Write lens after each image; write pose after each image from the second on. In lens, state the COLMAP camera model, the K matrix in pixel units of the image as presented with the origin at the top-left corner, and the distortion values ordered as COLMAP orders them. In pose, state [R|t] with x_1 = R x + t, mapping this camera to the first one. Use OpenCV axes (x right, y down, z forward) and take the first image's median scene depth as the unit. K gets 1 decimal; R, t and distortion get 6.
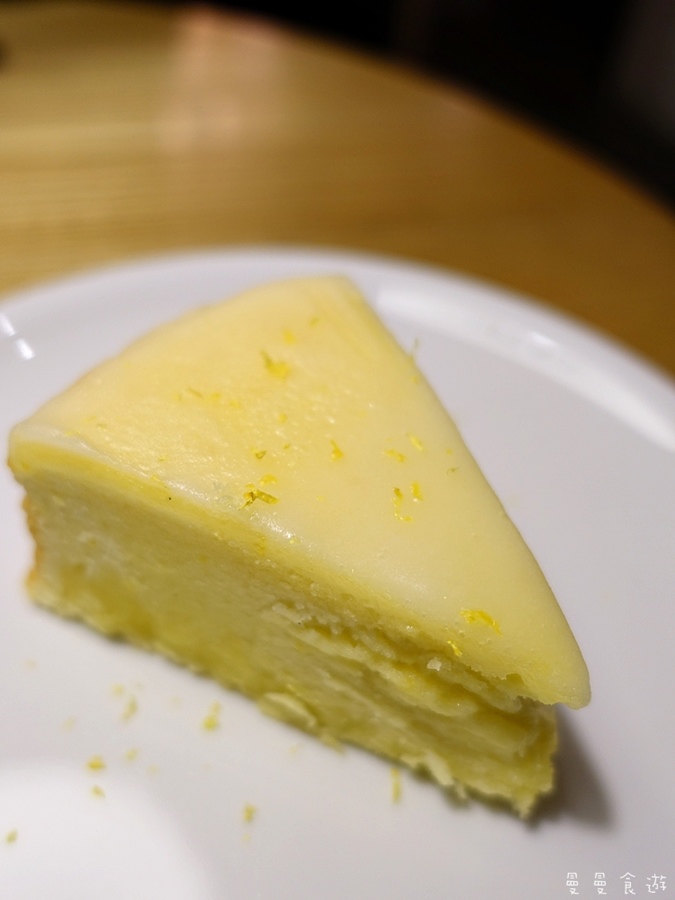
lens RADIAL K [[684.4, 0, 342.4], [0, 684.4, 444.4], [0, 0, 1]] dist [0.006949, 0.003821]
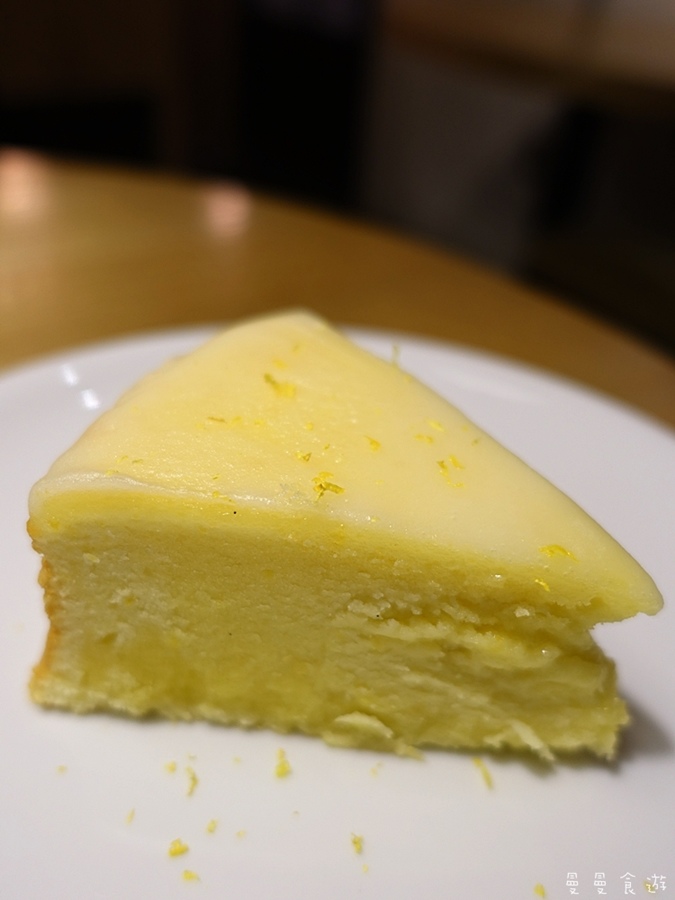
lens RADIAL K [[684.4, 0, 343.0], [0, 684.4, 453.5], [0, 0, 1]] dist [0.006949, 0.003821]
pose [[0.950761, -0.187589, 0.246706, -0.302112], [0.222246, 0.967471, -0.120857, 0.137073], [-0.216009, 0.169736, 0.961525, 0.011523]]
